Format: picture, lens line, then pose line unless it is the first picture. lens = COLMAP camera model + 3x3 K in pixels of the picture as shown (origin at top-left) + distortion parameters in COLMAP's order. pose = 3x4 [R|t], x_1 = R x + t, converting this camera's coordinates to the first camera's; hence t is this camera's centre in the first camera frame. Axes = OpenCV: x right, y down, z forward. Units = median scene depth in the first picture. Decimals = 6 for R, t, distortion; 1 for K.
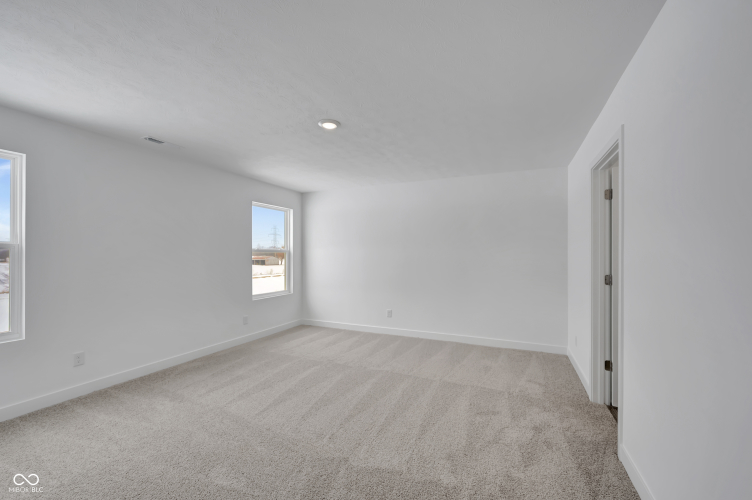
lens RADIAL K [[300.1, 0, 376.0], [0, 300.1, 250.0], [0, 0, 1]] dist [0.001128, -0.000185]
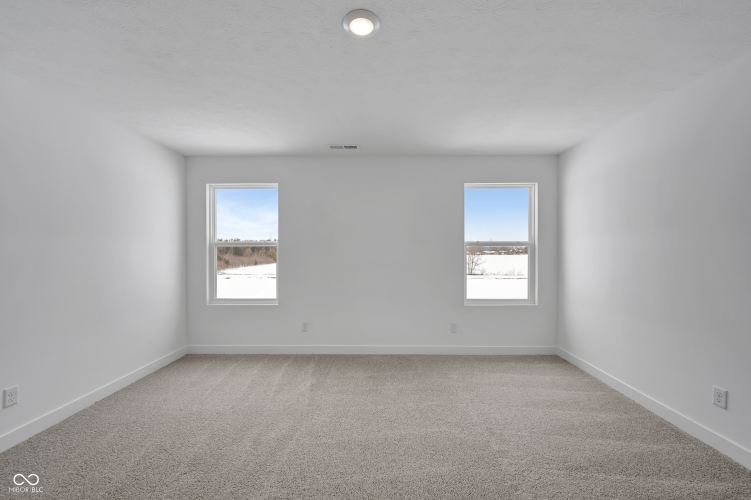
lens RADIAL K [[299.7, 0, 375.5], [0, 299.7, 250.0], [0, 0, 1]] dist [0.001128, -0.000185]
pose [[0.405966, 0.001955, -0.913886, 0.235846], [0.019260, 0.999757, 0.010694, 0.004923], [0.913685, -0.021943, 0.405829, 0.464205]]
